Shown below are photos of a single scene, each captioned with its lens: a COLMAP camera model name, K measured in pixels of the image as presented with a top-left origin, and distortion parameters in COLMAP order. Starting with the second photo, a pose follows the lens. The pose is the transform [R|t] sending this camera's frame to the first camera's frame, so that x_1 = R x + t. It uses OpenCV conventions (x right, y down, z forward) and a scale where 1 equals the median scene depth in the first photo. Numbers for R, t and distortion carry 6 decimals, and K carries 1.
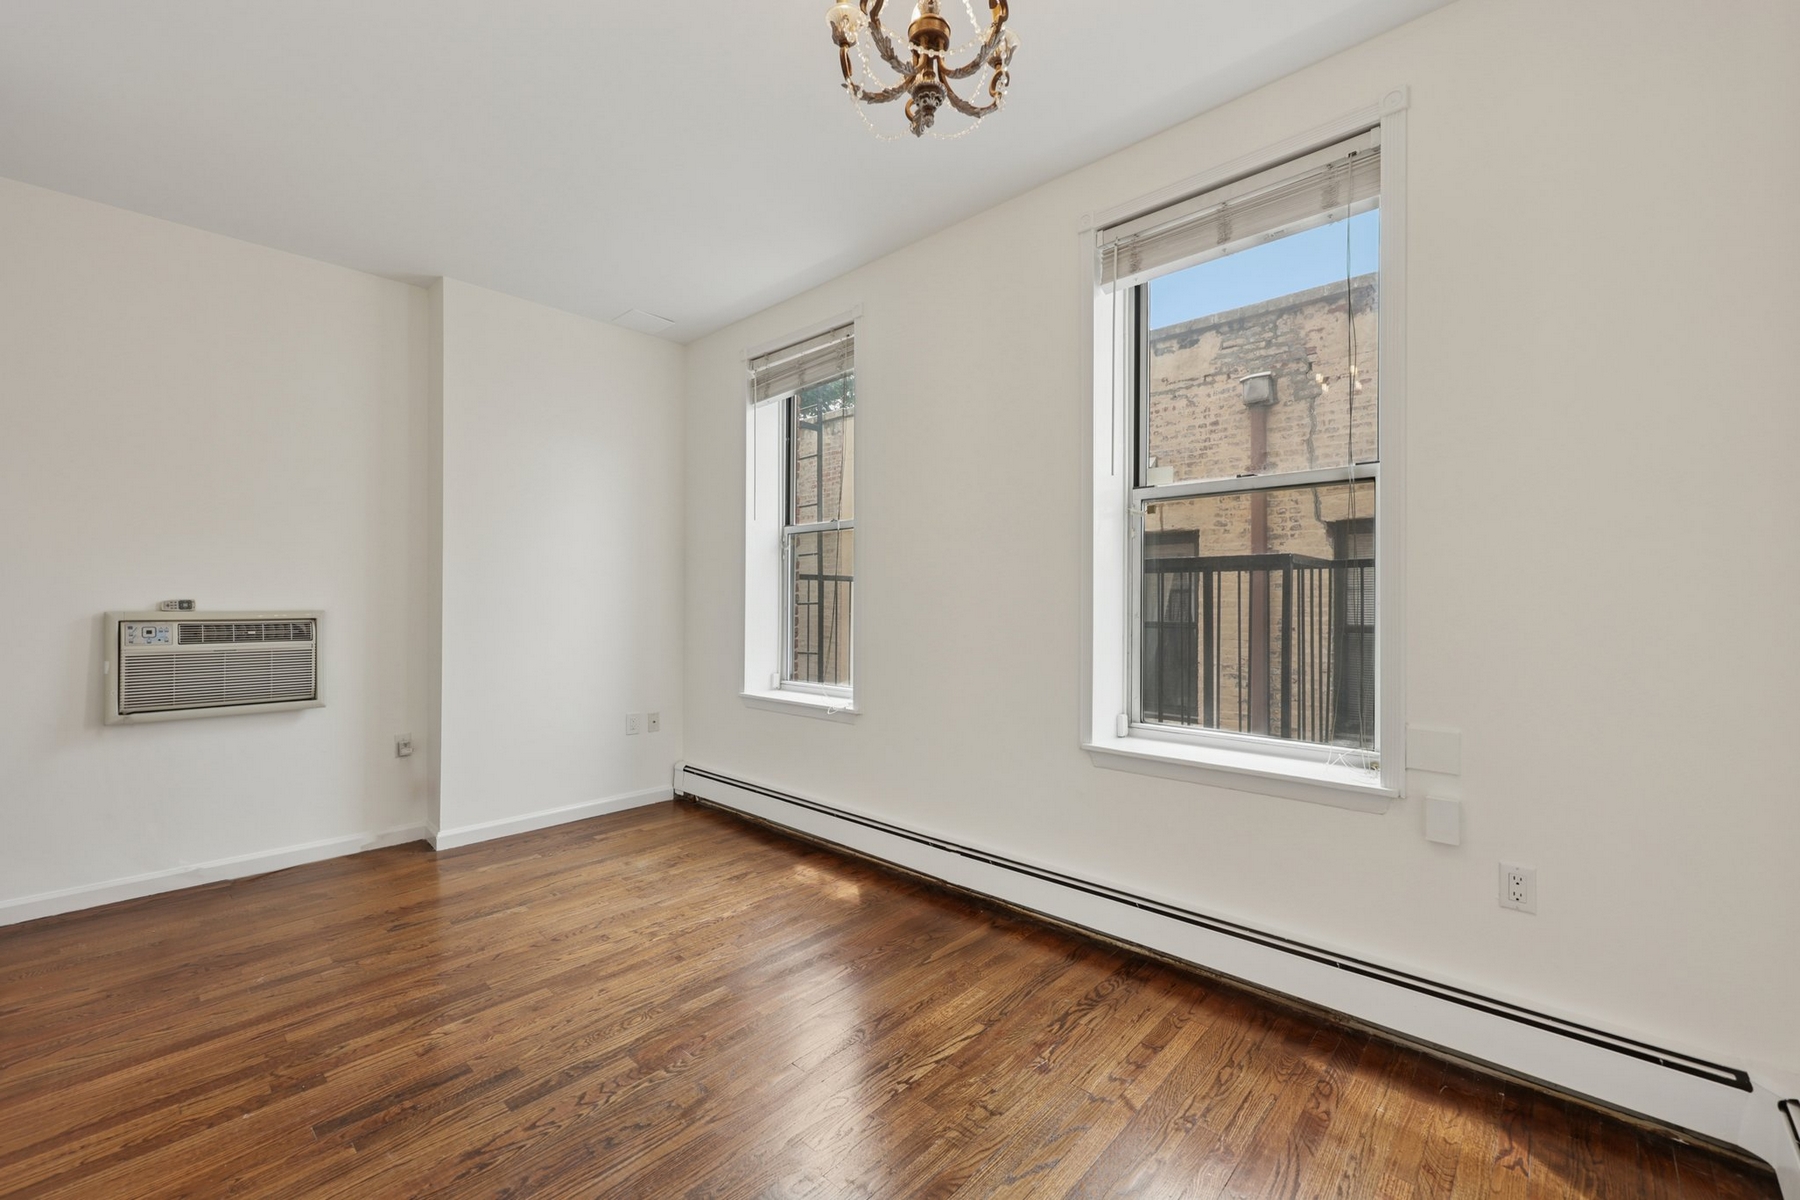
lens RADIAL K [[729.8, 0, 901.6], [0, 729.8, 613.9], [0, 0, 1]] dist [-0.002280, 0.000003]
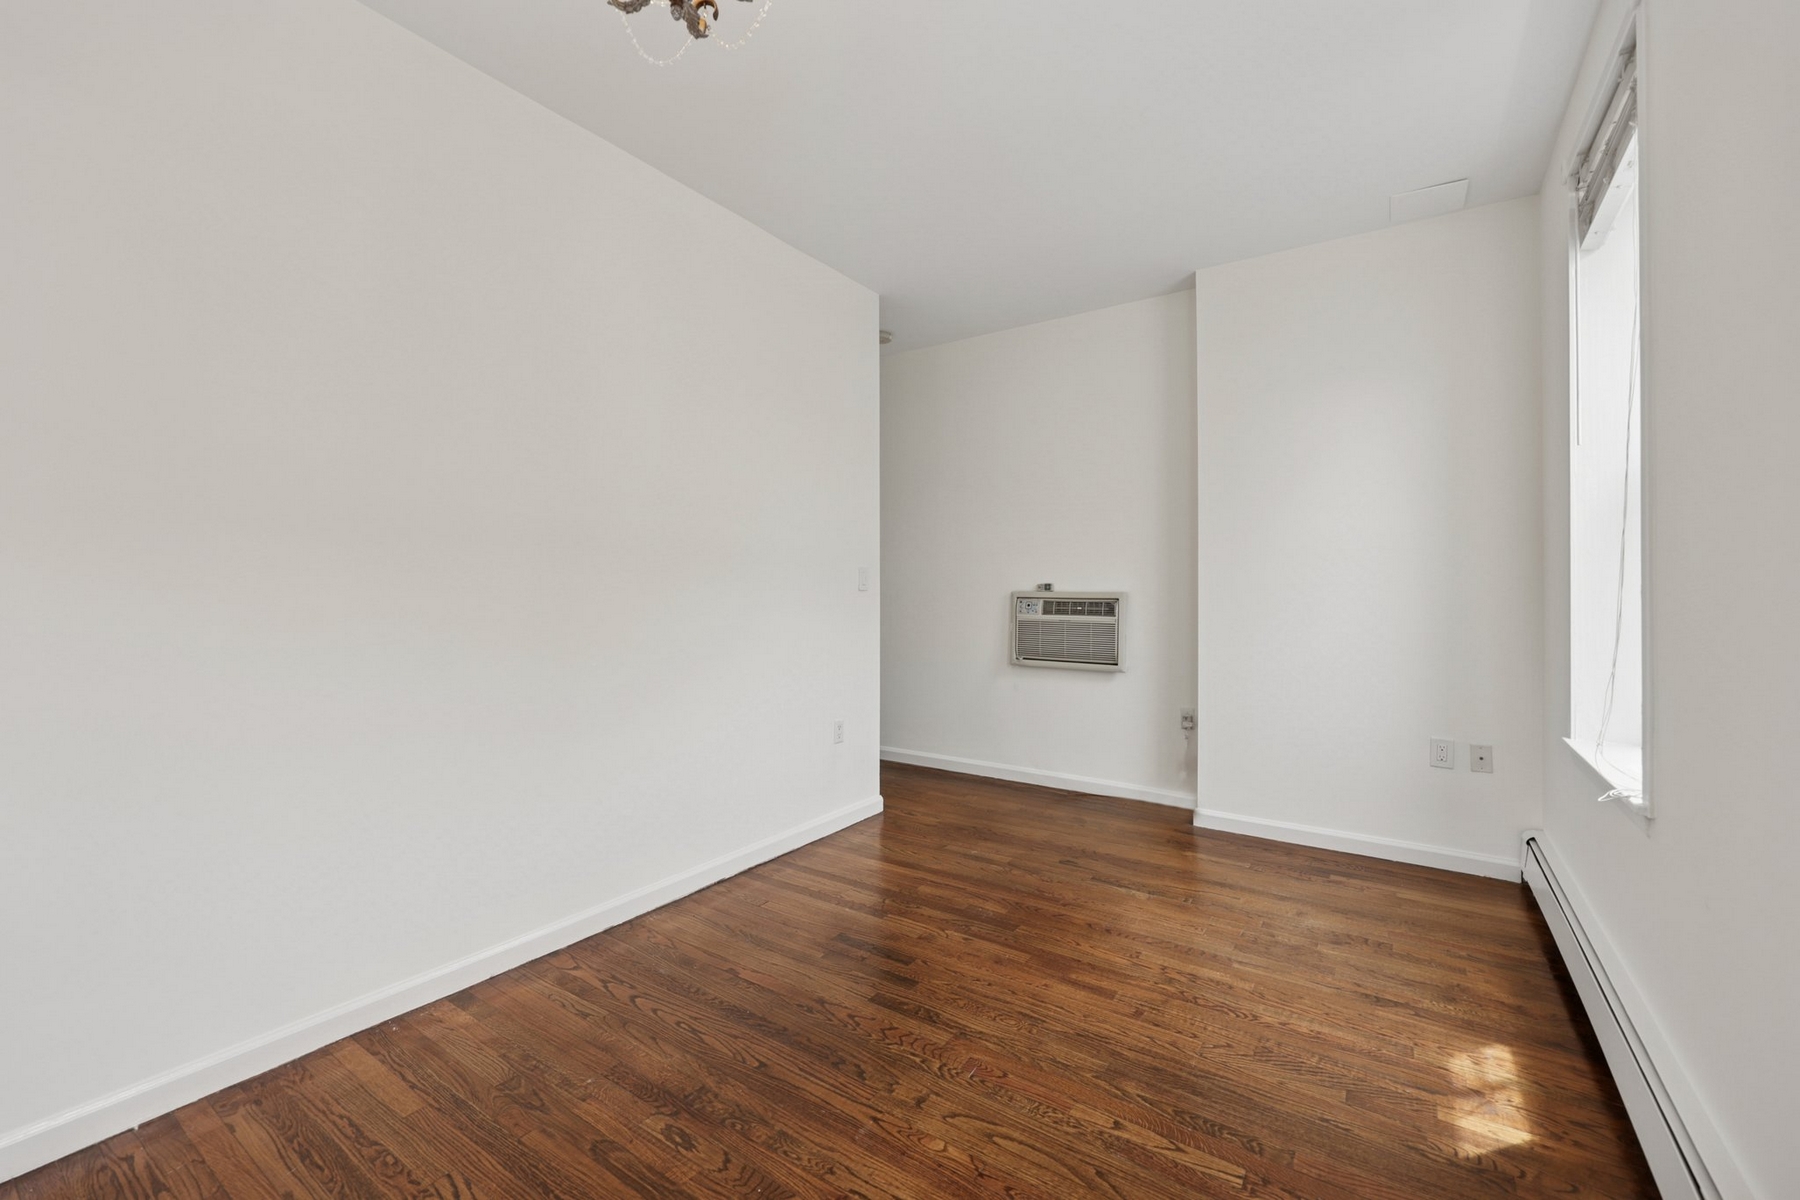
lens RADIAL K [[739.5, 0, 892.4], [0, 739.5, 576.9], [0, 0, 1]] dist [0.000626, 0.000121]
pose [[0.140969, -0.012452, -0.989936, 0.418784], [-0.019262, 0.999697, -0.015317, -0.004599], [0.989827, 0.021227, 0.140686, 0.505846]]
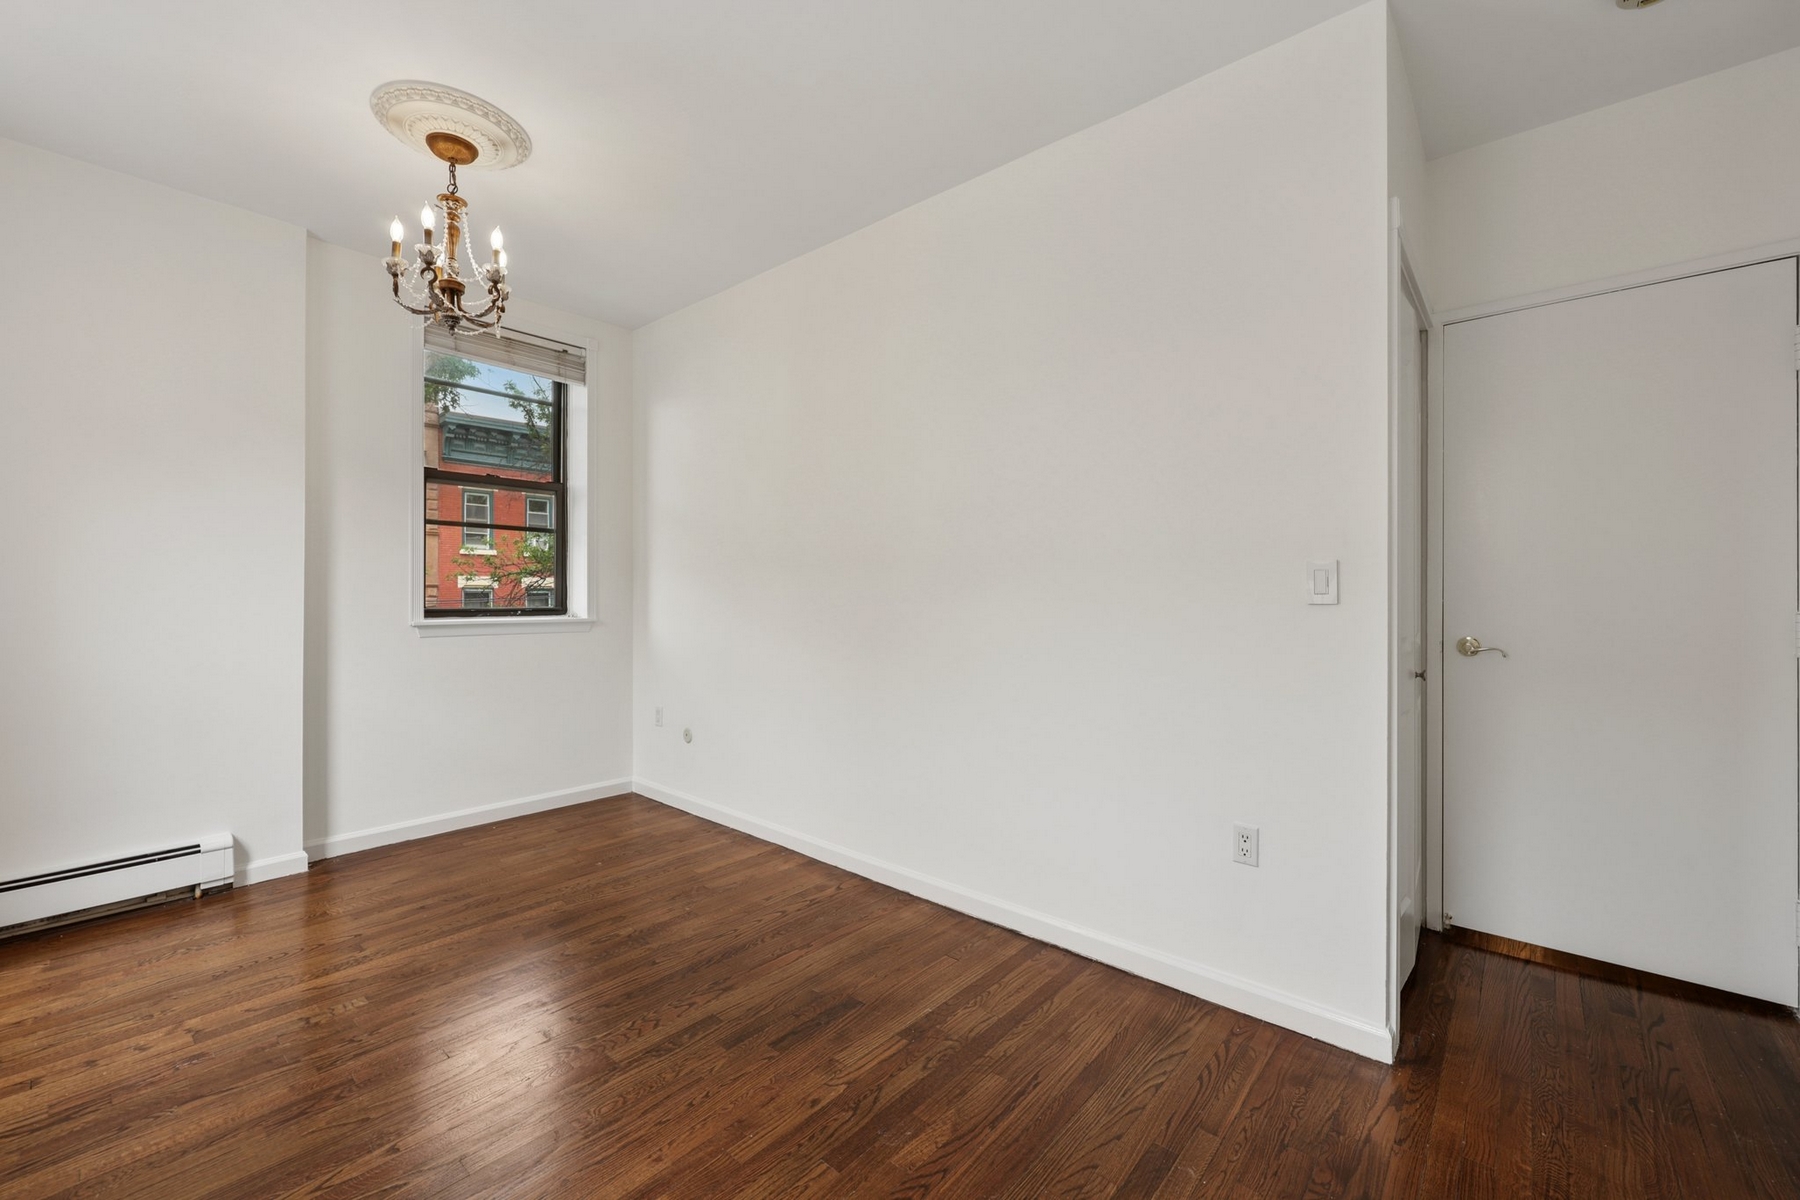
lens RADIAL K [[727.8, 0, 905.7], [0, 727.8, 593.4], [0, 0, 1]] dist [-0.000591, -0.000228]
pose [[-0.999406, -0.002397, -0.034391, -0.482160], [-0.002961, 0.999862, 0.016352, -0.020992], [0.034347, 0.016444, -0.999275, 1.309724]]
